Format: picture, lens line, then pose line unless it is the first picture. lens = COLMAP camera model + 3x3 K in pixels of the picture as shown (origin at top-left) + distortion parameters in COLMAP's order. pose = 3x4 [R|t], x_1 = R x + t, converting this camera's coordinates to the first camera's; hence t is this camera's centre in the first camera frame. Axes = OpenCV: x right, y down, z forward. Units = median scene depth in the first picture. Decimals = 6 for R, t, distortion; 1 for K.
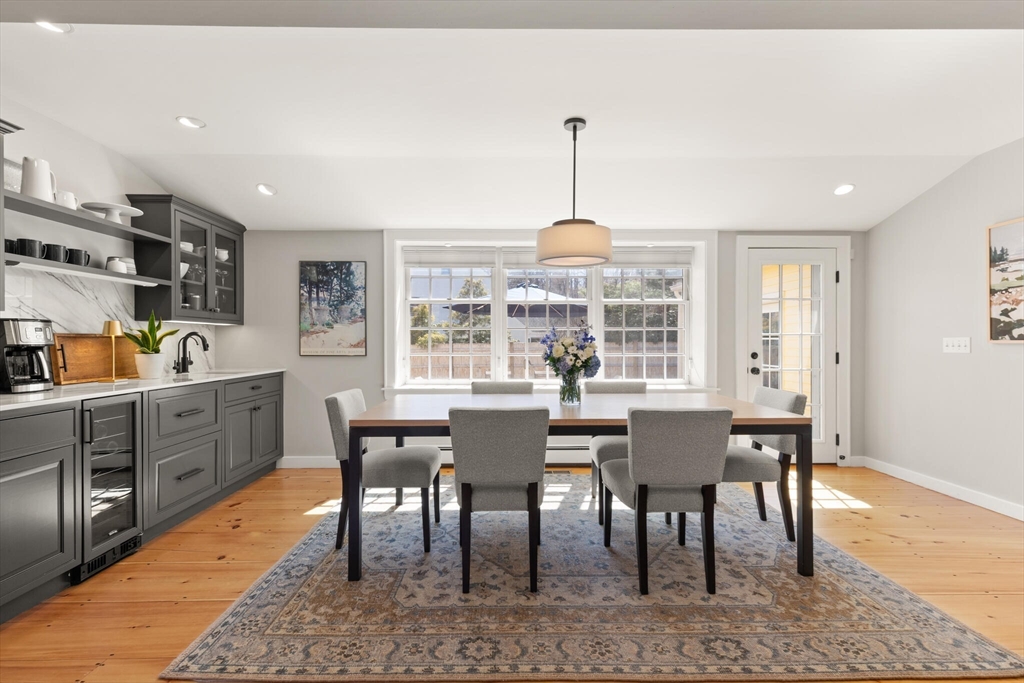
lens RADIAL K [[468.2, 0, 510.4], [0, 468.2, 341.6], [0, 0, 1]] dist [0.009955, -0.001968]
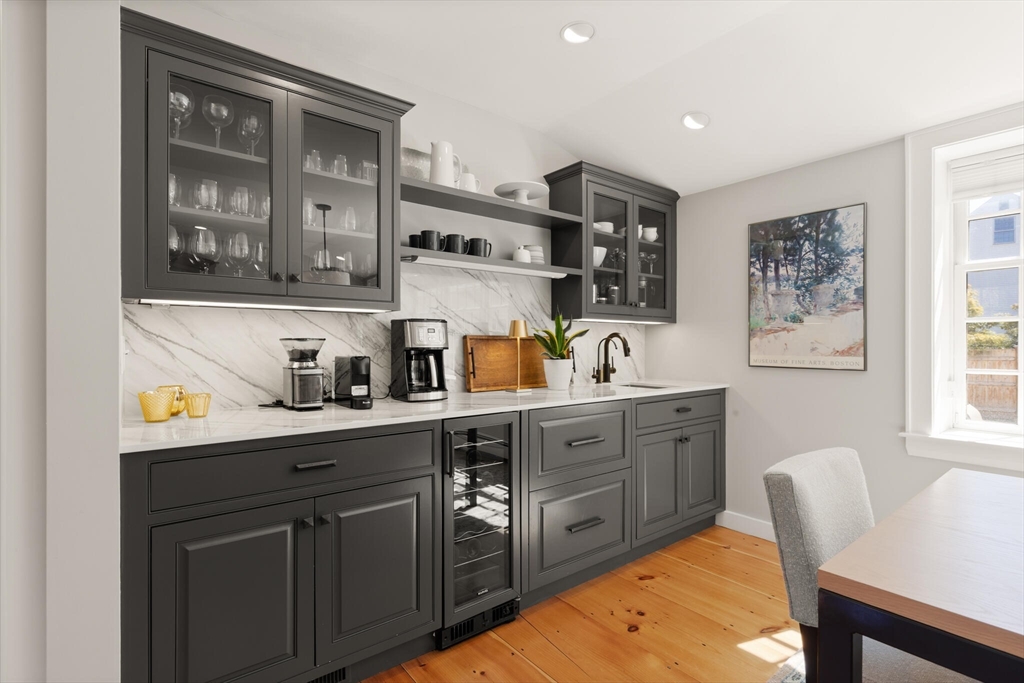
lens RADIAL K [[490.4, 0, 510.6], [0, 490.4, 344.4], [0, 0, 1]] dist [0.000263, 0.000506]
pose [[0.605545, 0.002077, -0.795808, -0.120095], [-0.002991, 0.999995, 0.000334, -0.000470], [0.795805, 0.002178, 0.605549, 0.373895]]
